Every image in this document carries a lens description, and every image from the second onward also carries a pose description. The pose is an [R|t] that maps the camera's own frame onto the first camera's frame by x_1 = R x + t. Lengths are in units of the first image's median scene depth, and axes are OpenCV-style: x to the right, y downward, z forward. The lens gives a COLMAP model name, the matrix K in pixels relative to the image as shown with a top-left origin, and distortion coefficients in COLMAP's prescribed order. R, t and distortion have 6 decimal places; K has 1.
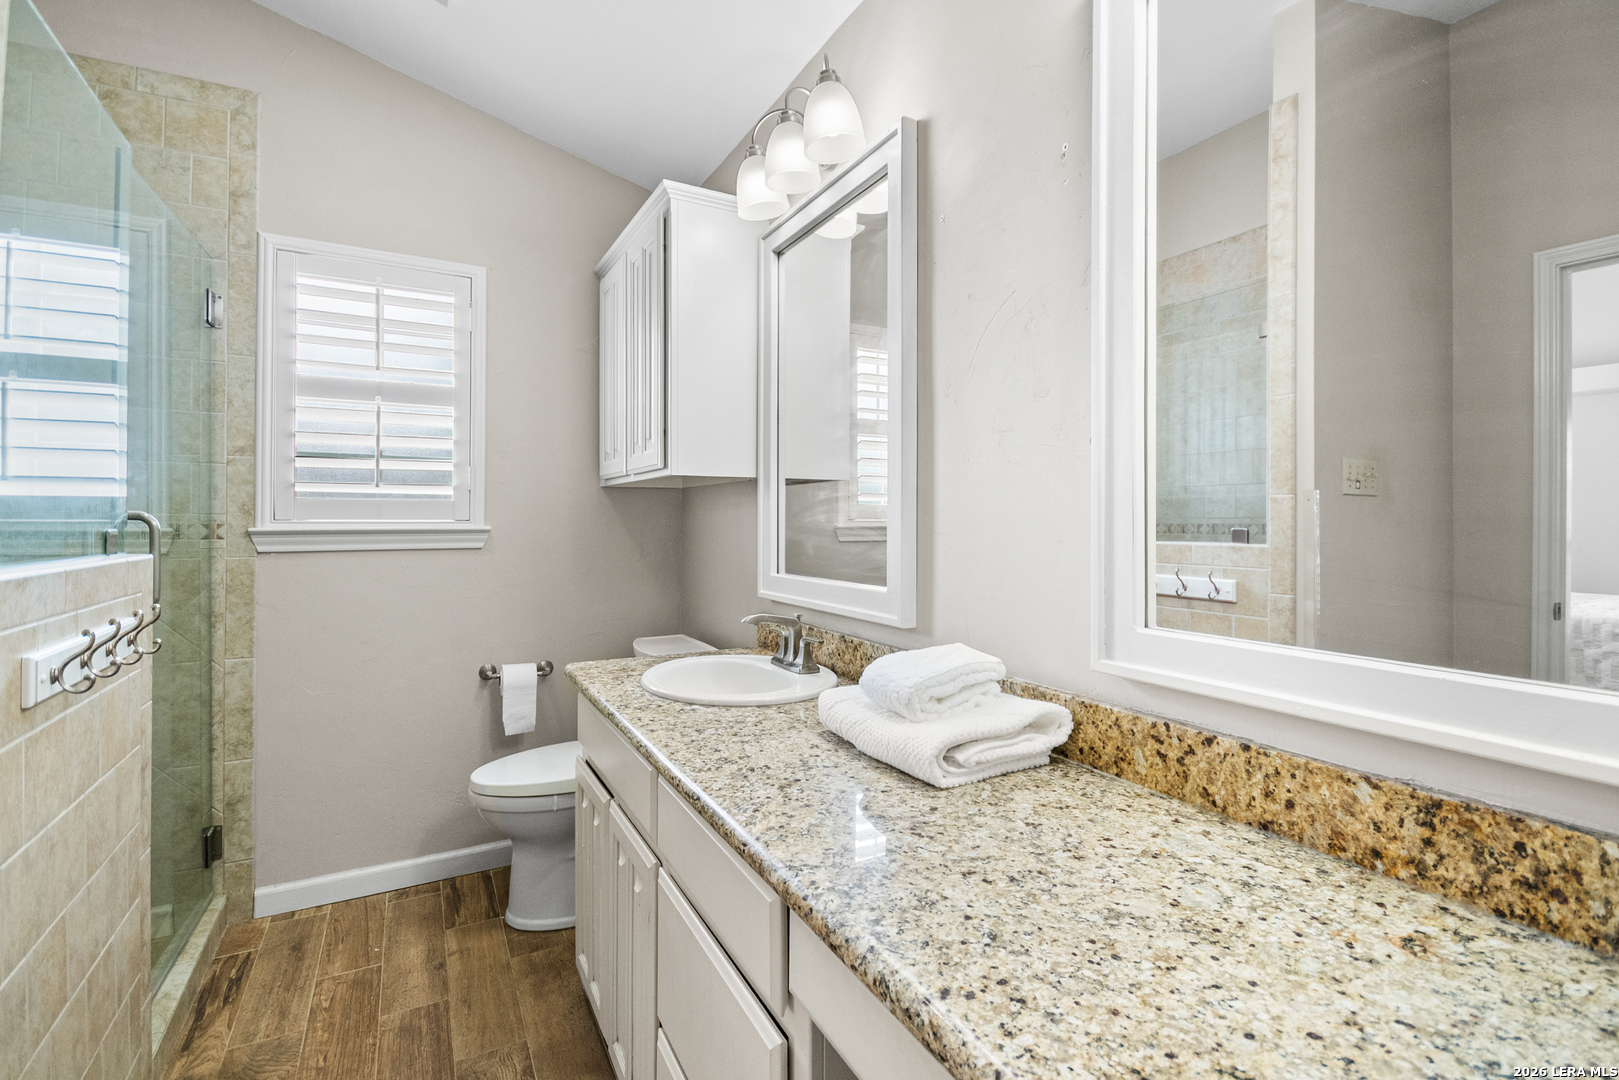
lens RADIAL K [[733.0, 0, 817.8], [0, 733.0, 529.3], [0, 0, 1]] dist [0.001646, -0.000998]
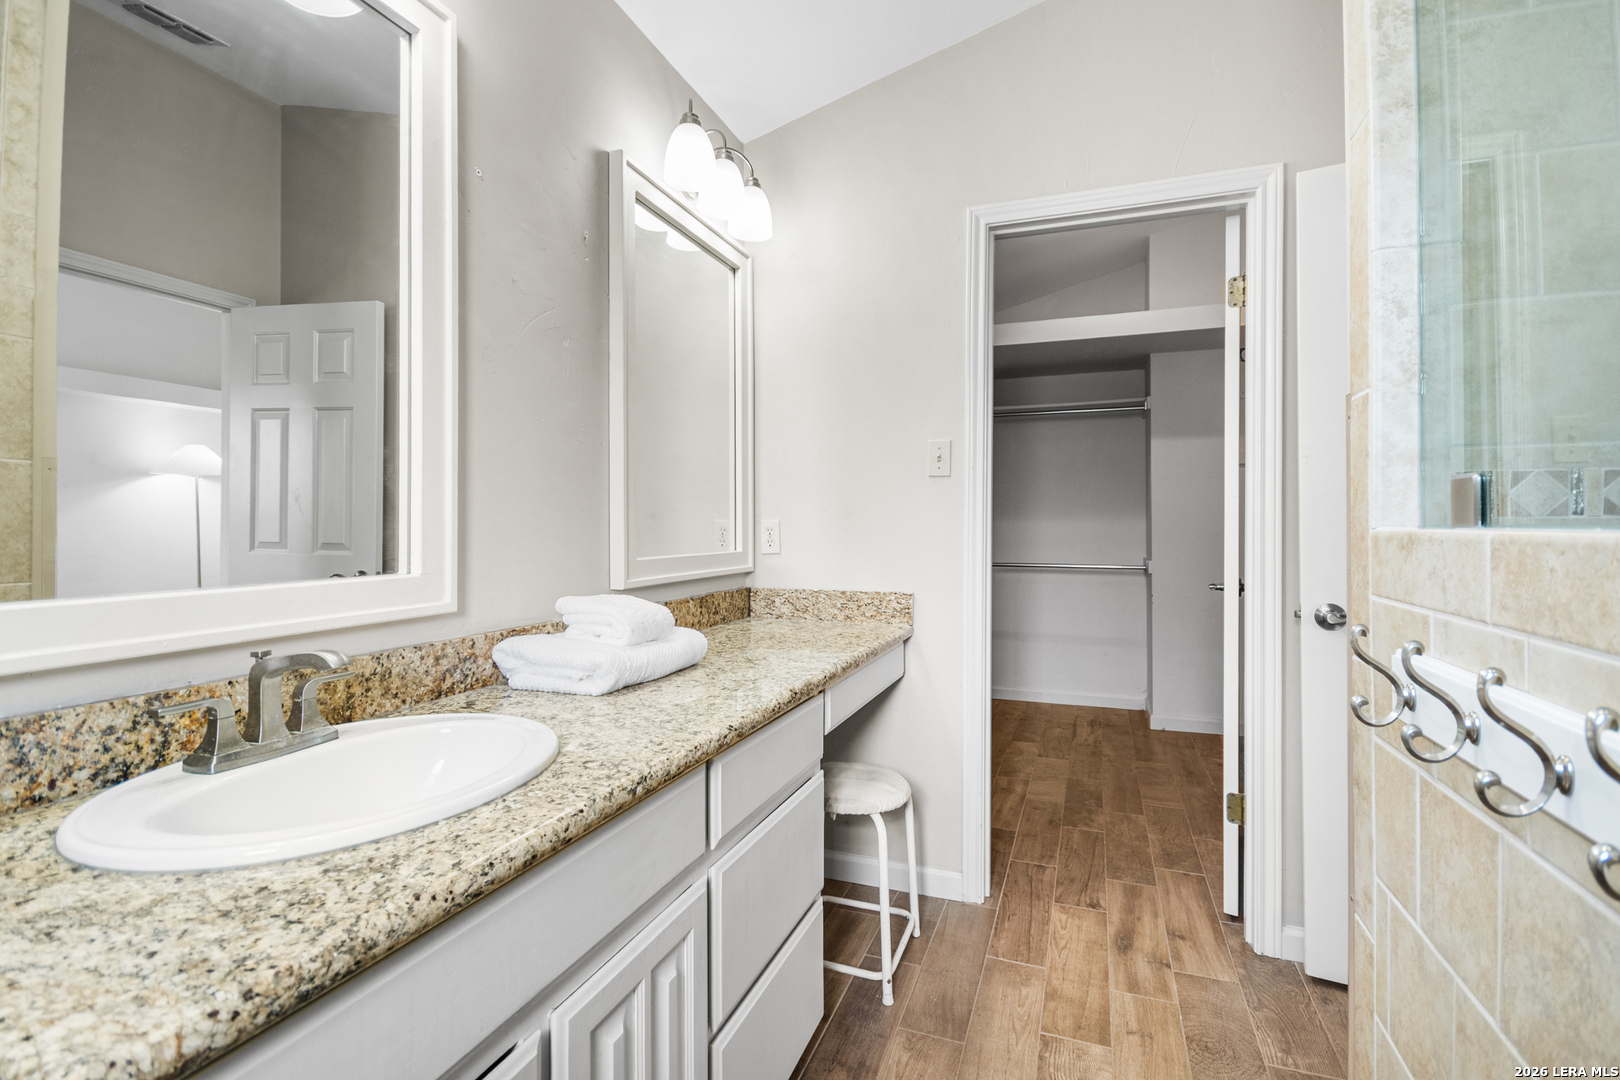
lens RADIAL K [[733.4, 0, 815.4], [0, 733.4, 525.7], [0, 0, 1]] dist [0.001646, -0.000998]
pose [[-0.641210, -0.014226, 0.767233, -1.748960], [-0.004055, 0.999877, 0.015150, 0.033405], [-0.767355, 0.006604, -0.641189, 2.594745]]
